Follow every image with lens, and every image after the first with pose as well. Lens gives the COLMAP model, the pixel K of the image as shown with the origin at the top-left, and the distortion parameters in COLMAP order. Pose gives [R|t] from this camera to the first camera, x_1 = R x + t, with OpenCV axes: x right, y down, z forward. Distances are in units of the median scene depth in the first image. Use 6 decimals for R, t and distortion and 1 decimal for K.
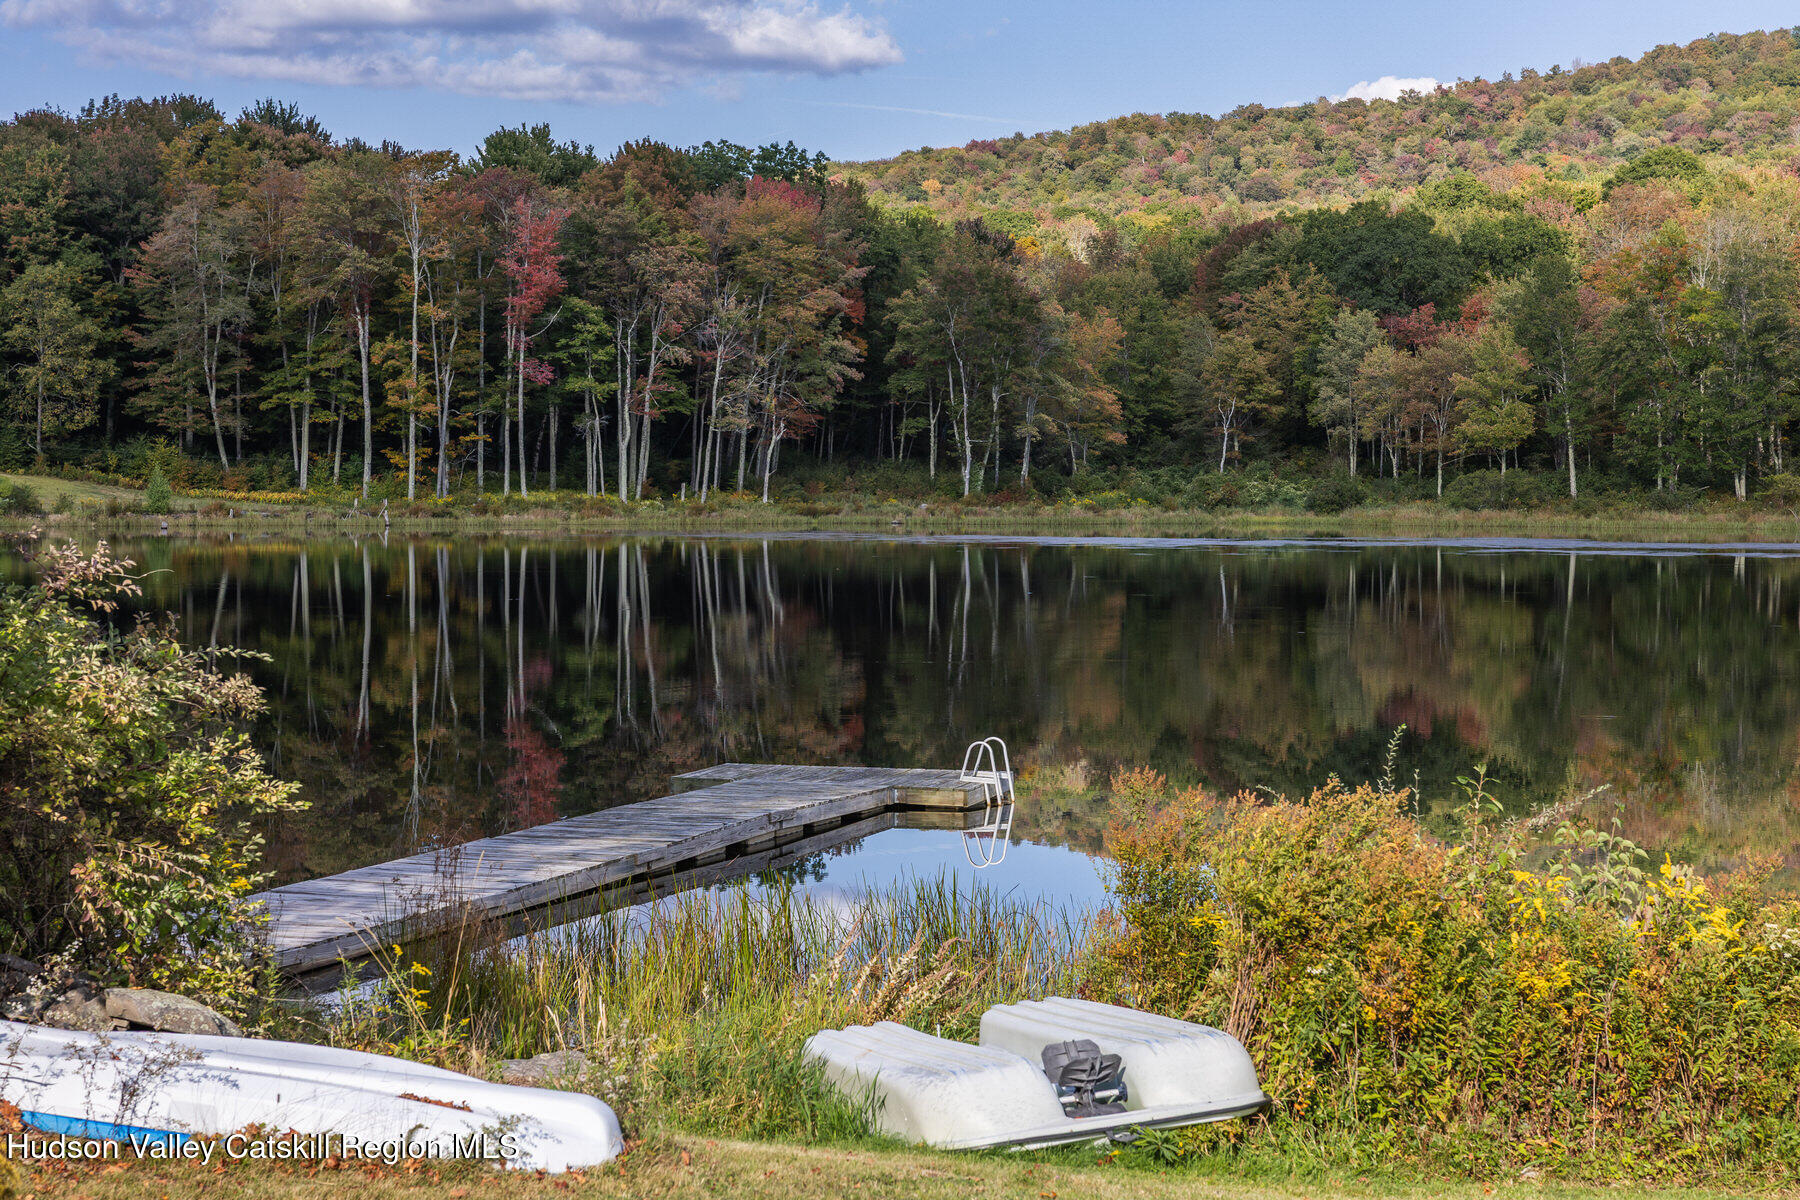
lens RADIAL K [[3565.1, 0, 899.5], [0, 3565.1, 600.4], [0, 0, 1]] dist [0.054406, 0.000000]
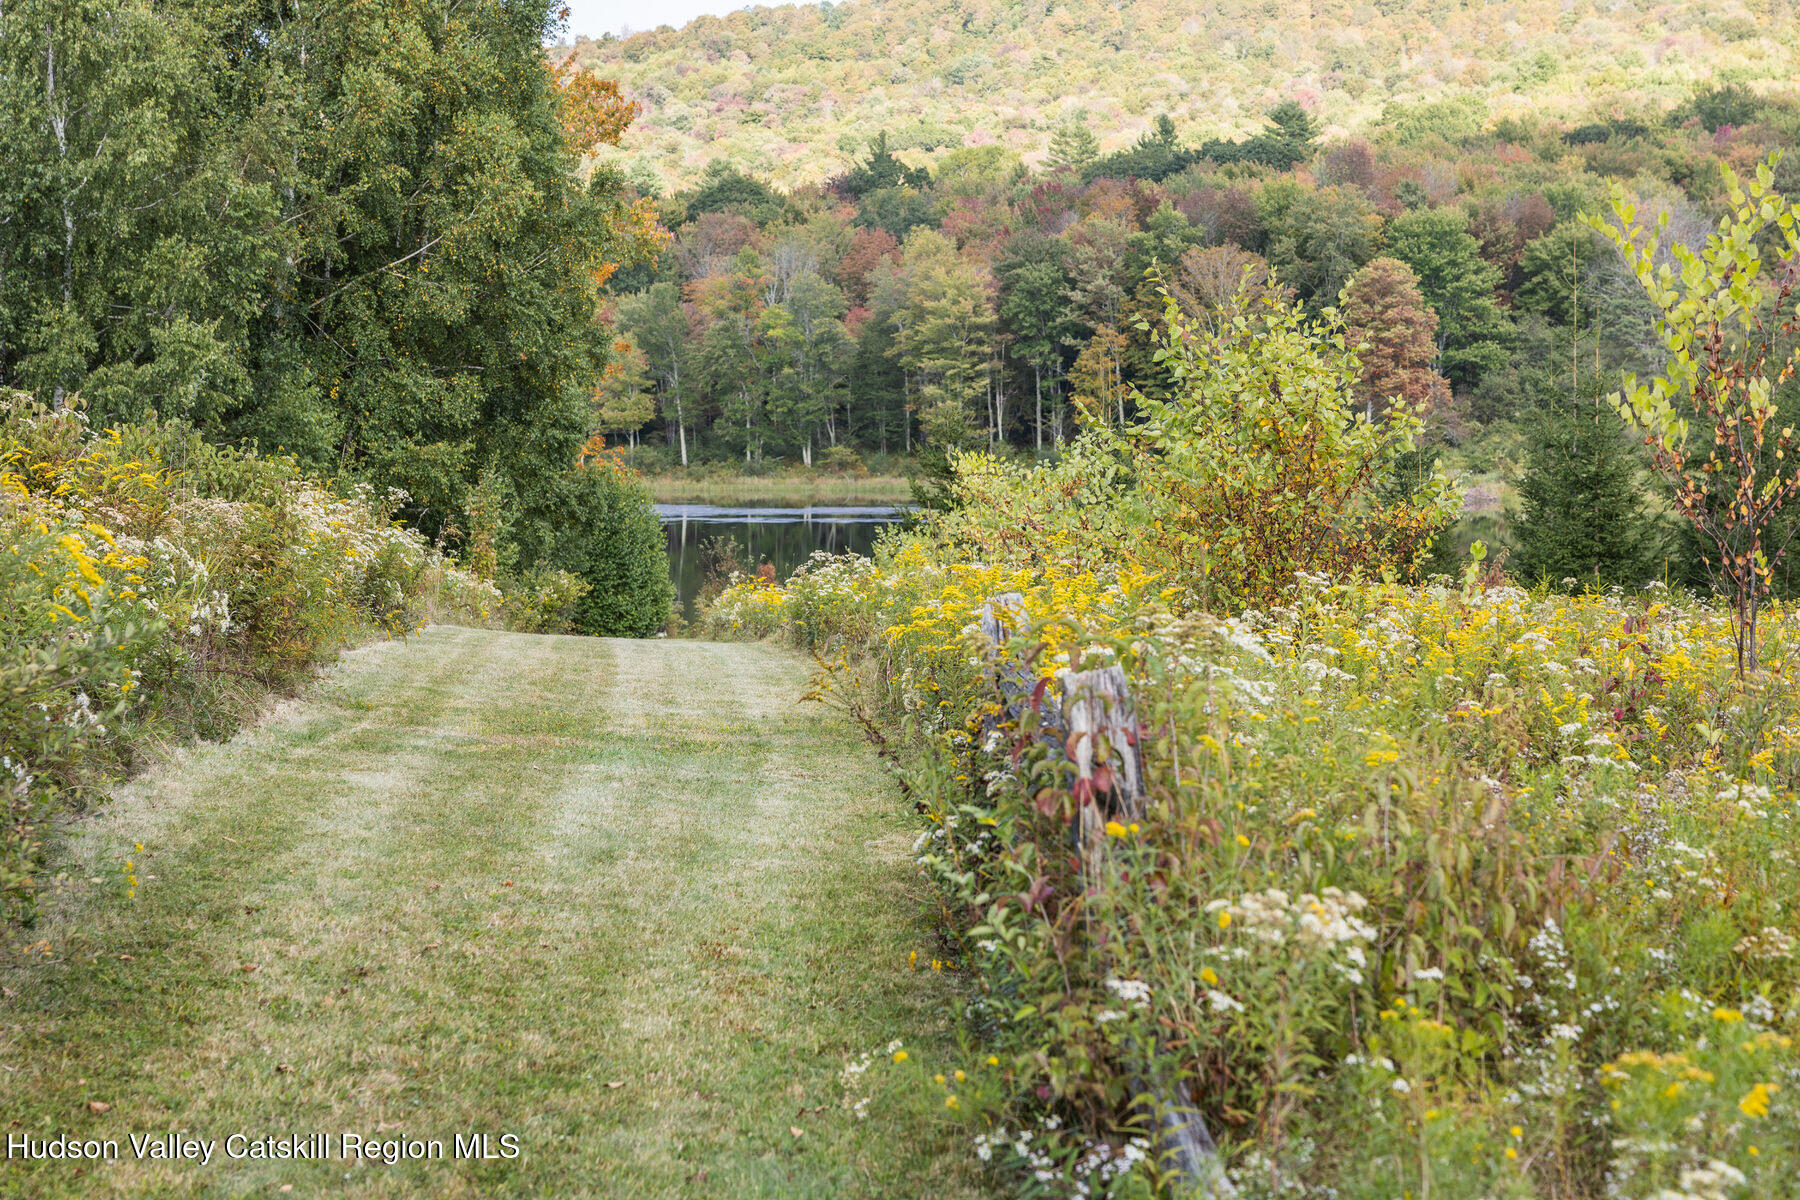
lens RADIAL K [[3565.1, 0, 899.9], [0, 3565.1, 600.2], [0, 0, 1]] dist [0.054406, 0.000000]
pose [[0.964904, -0.026494, 0.261264, -0.080793], [0.021497, 0.999528, 0.021964, -0.006228], [-0.261723, -0.015577, 0.965017, -0.296656]]
